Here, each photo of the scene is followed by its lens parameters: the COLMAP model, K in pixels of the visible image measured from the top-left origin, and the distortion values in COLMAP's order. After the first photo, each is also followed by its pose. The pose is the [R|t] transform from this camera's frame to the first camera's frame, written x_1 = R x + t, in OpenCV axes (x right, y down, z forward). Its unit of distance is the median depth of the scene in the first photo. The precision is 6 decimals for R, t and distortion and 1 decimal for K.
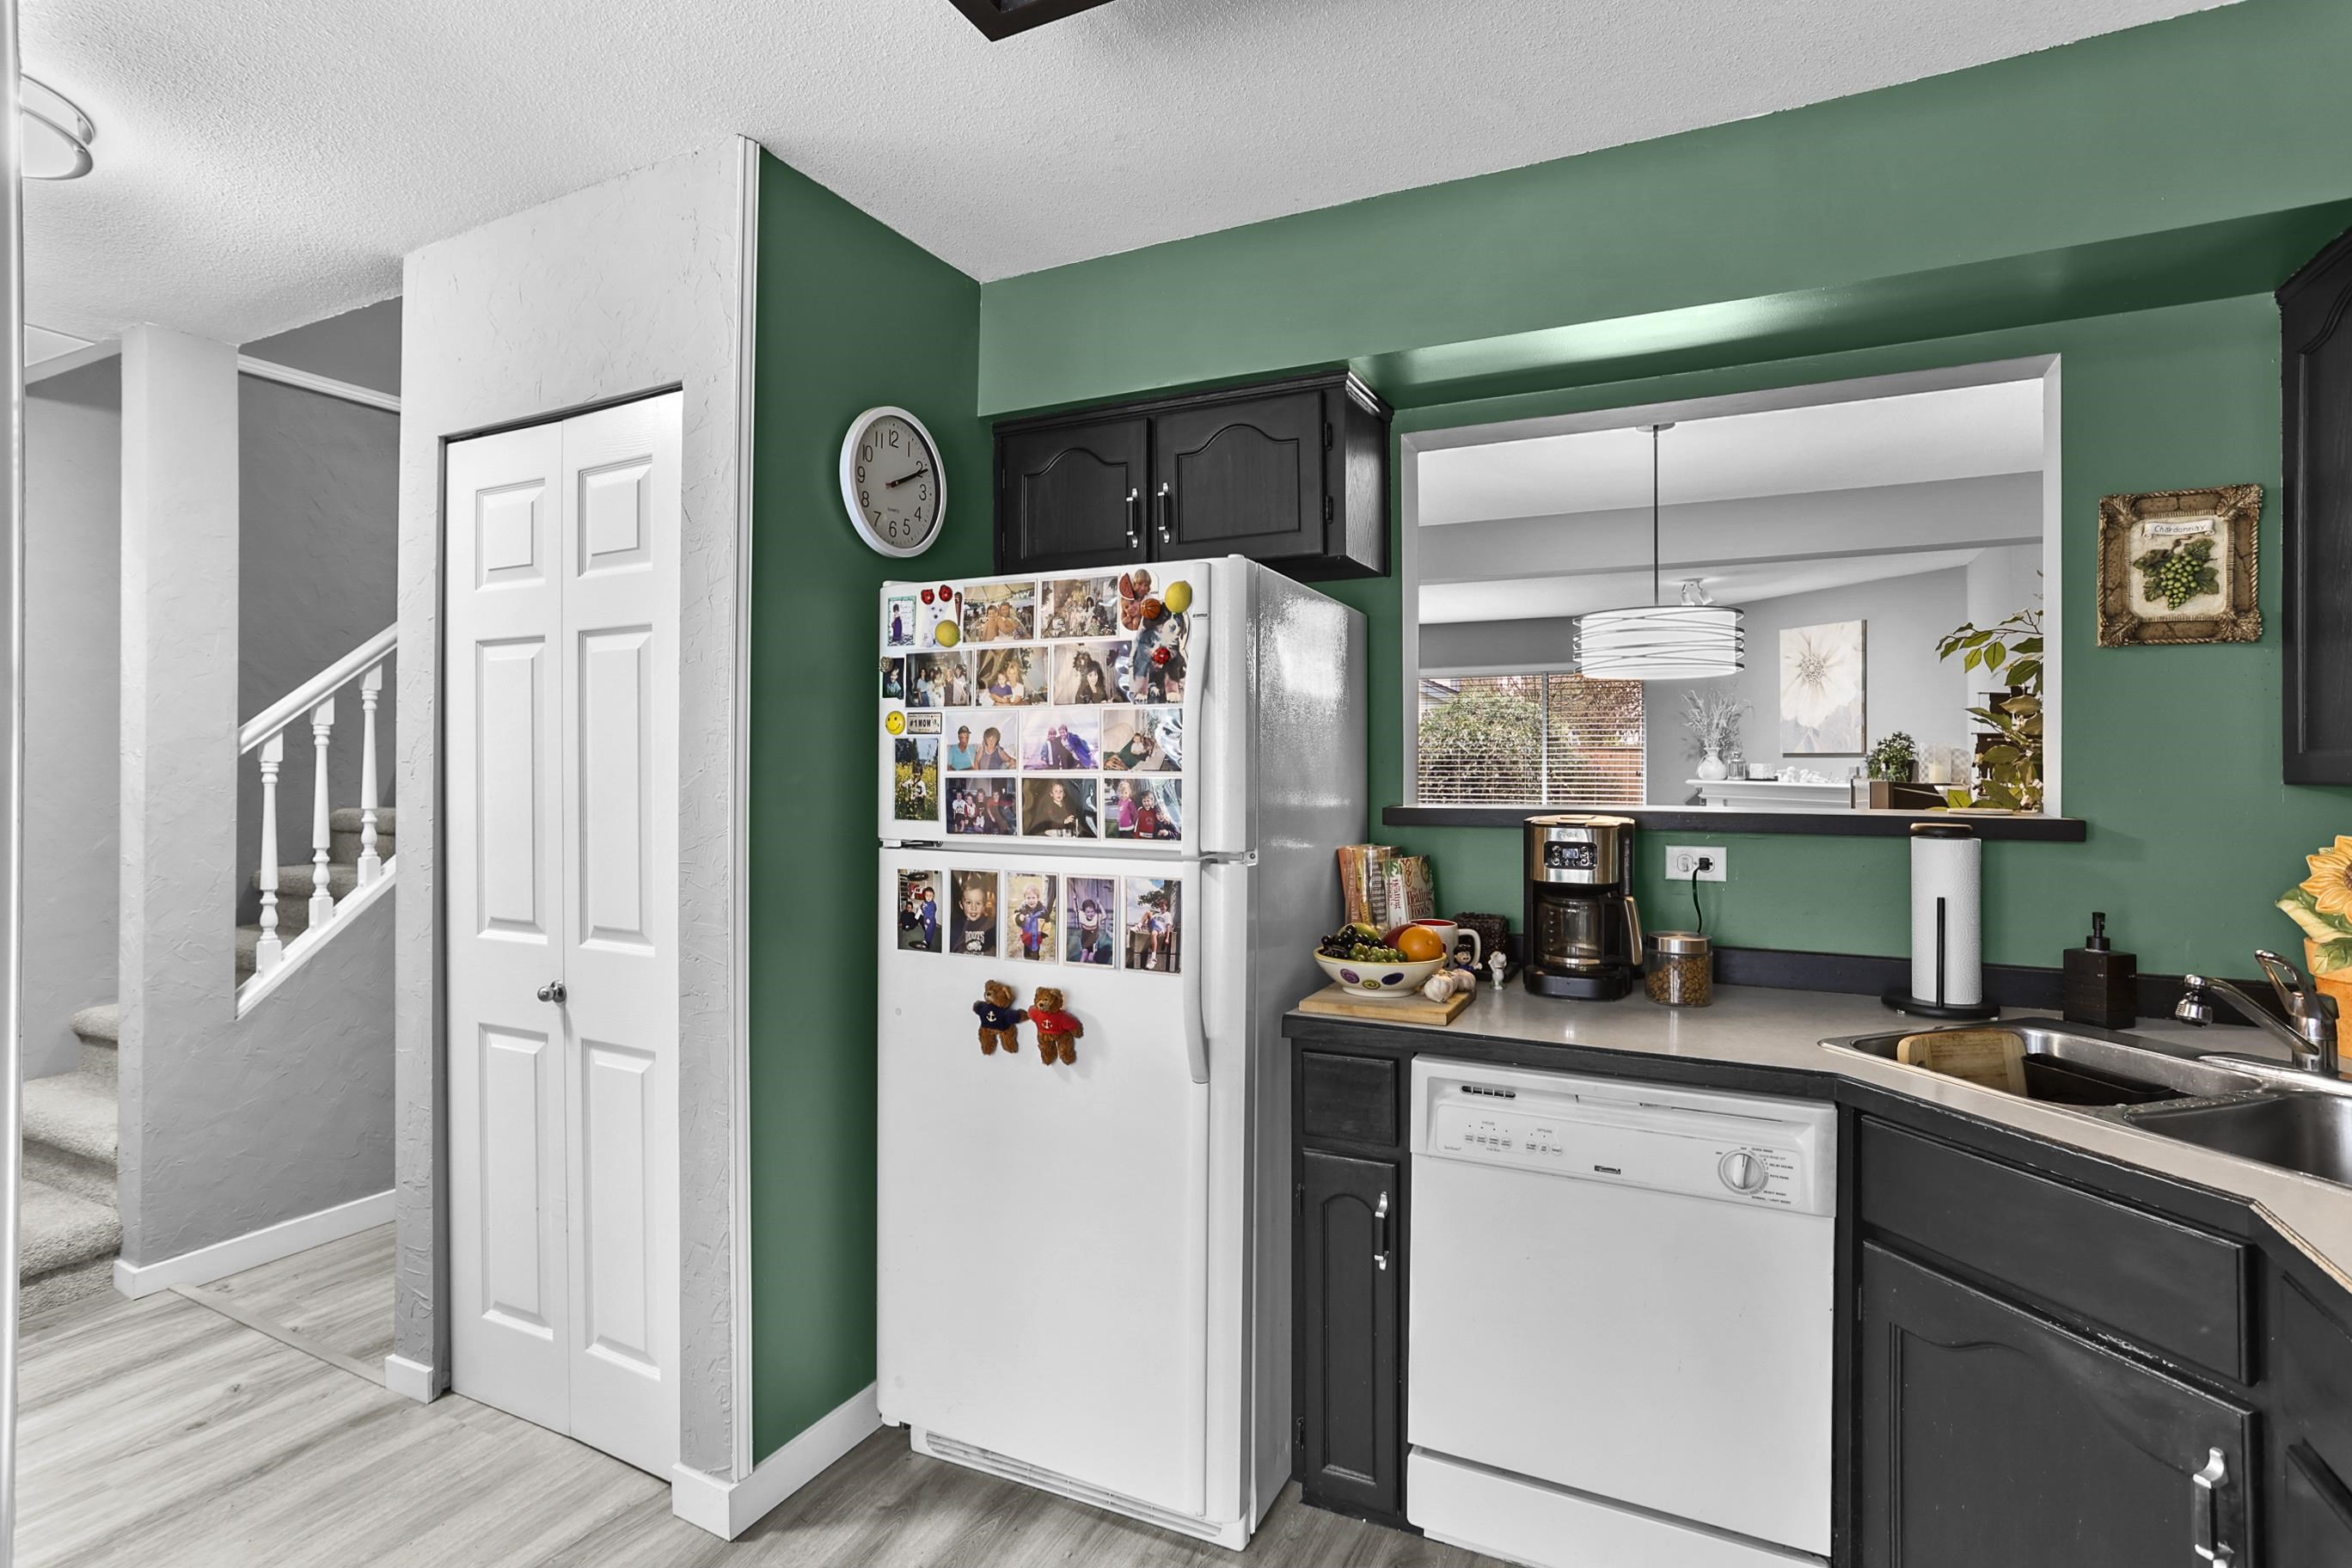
lens RADIAL K [[1131.7, 0, 1176.0], [0, 1131.7, 784.0], [0, 0, 1]] dist [-0.031873, 0.000050]
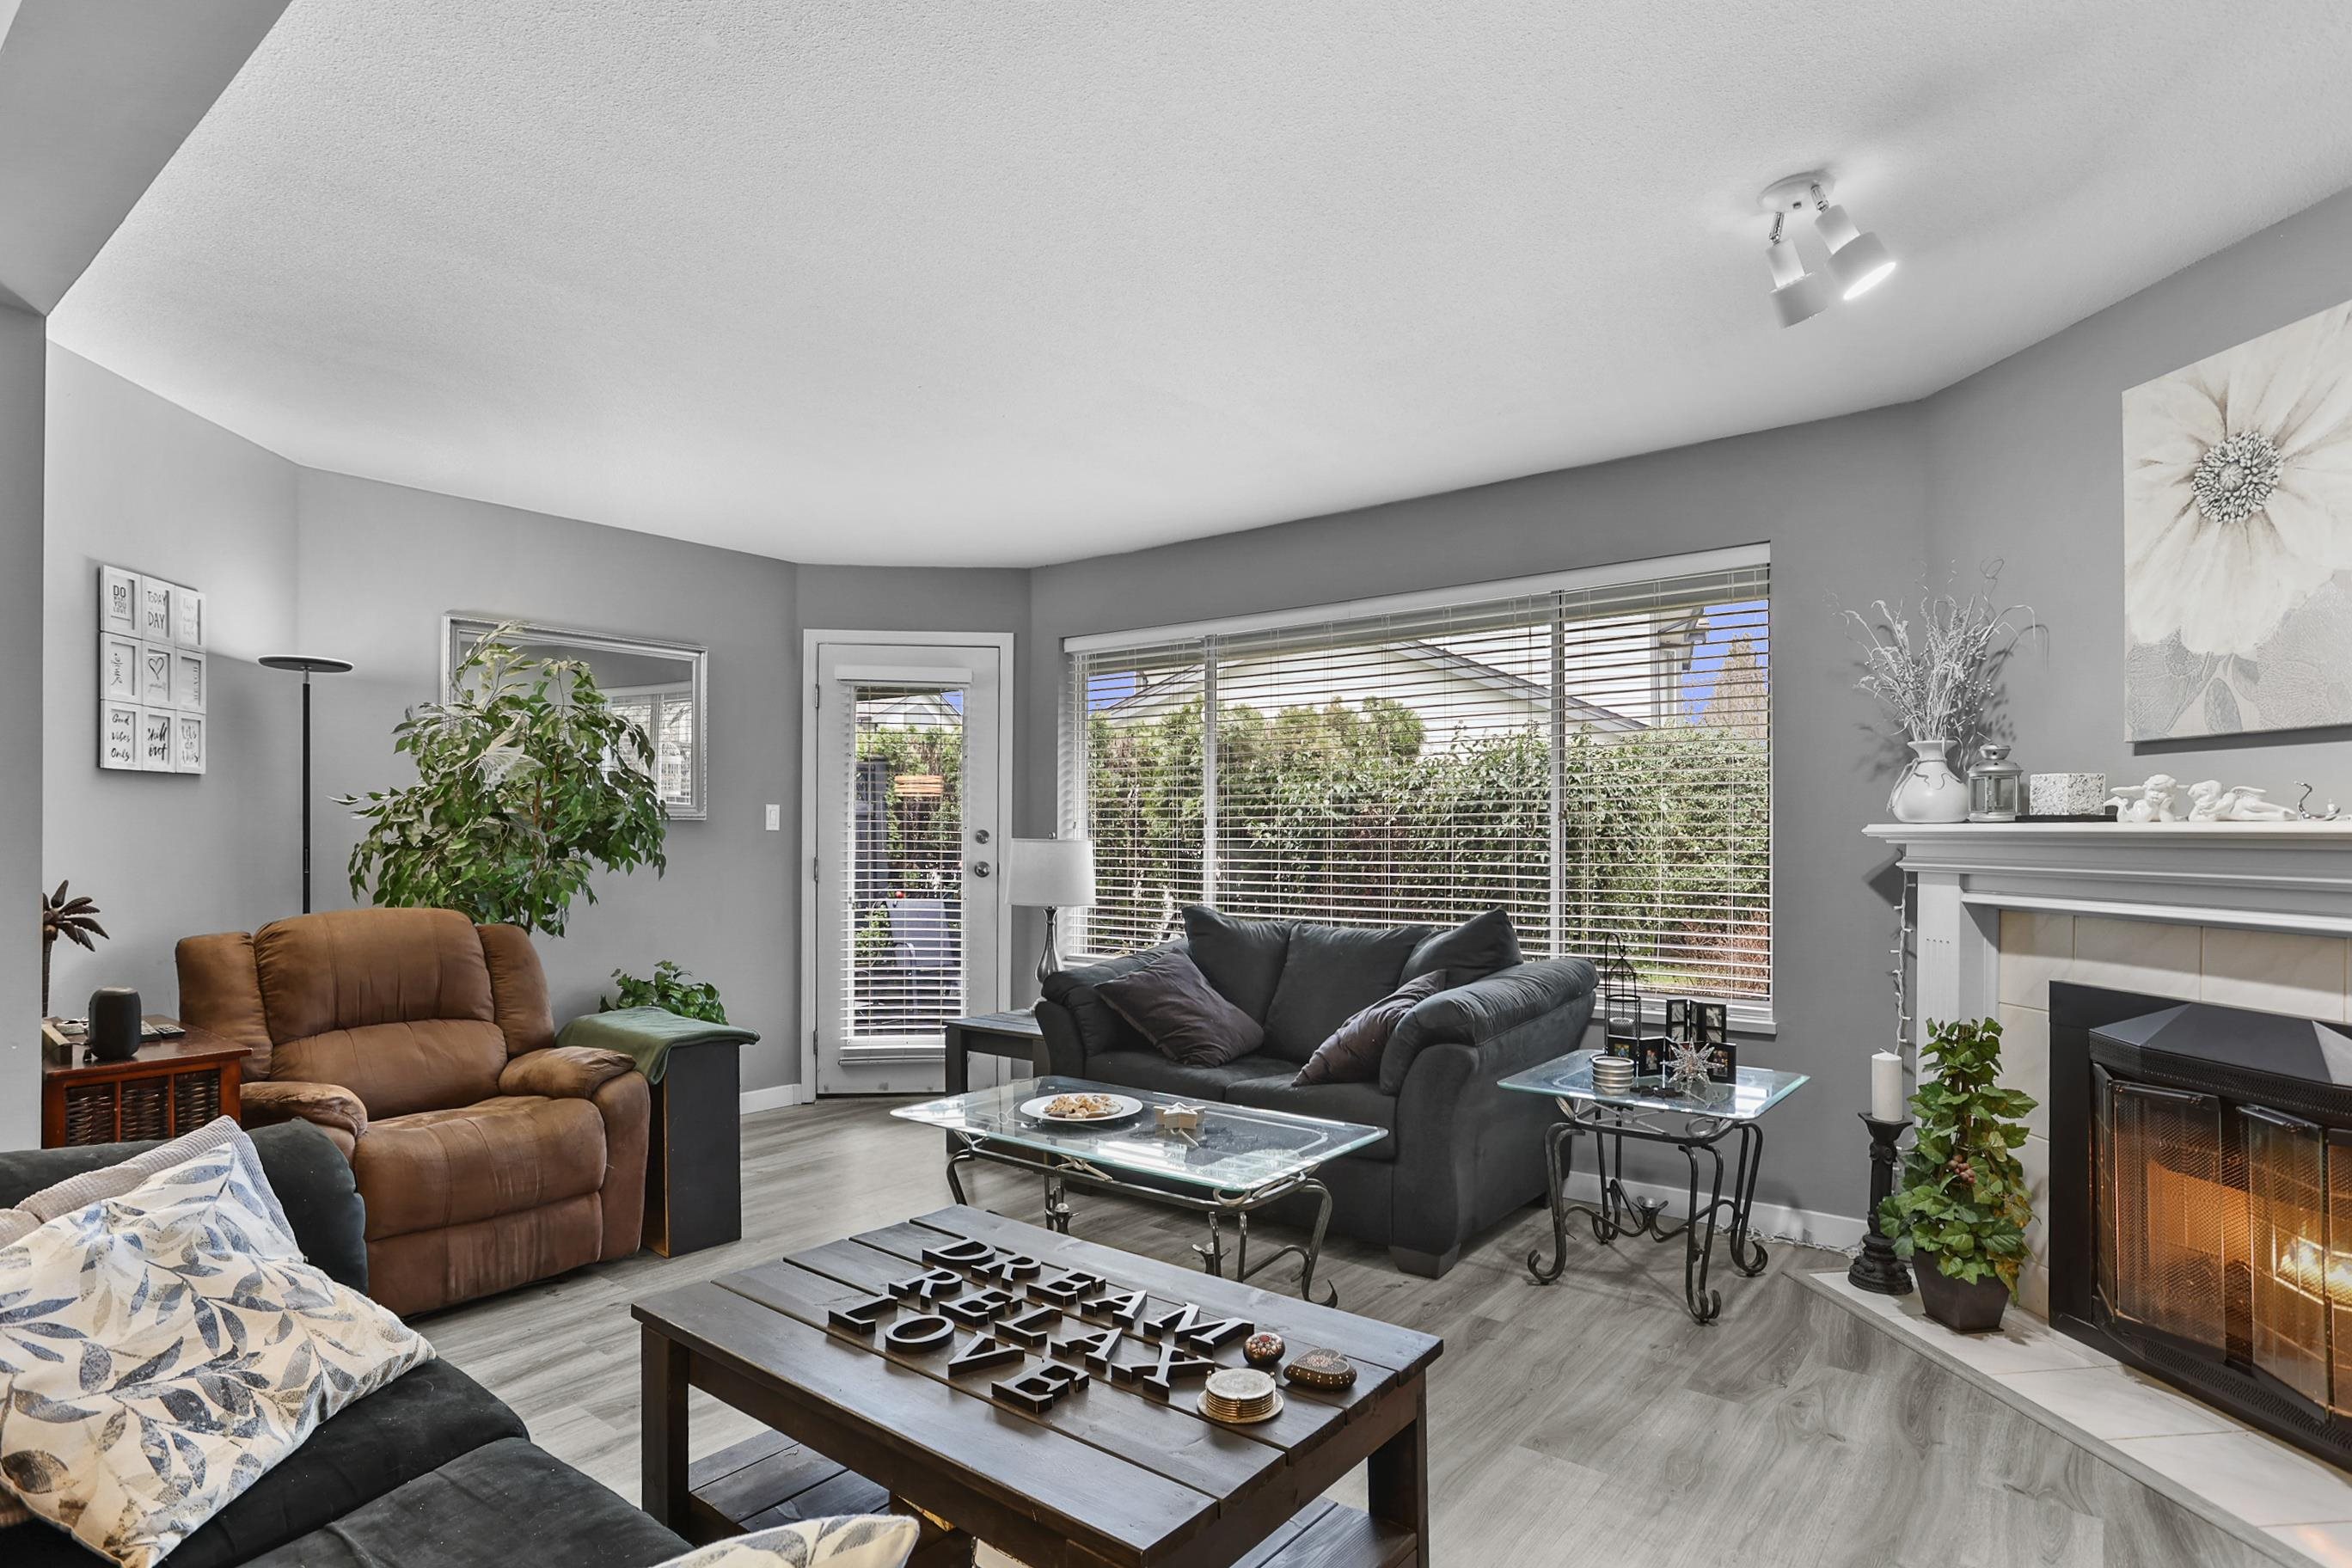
lens RADIAL K [[1220.8, 0, 1169.0], [0, 1220.8, 837.4], [0, 0, 1]] dist [-0.061760, 0.038157]
pose [[0.980147, 0.001290, -0.198267, 0.322143], [-0.004711, 0.999848, -0.016784, 0.009798], [0.198215, 0.017385, 0.980004, 0.580124]]
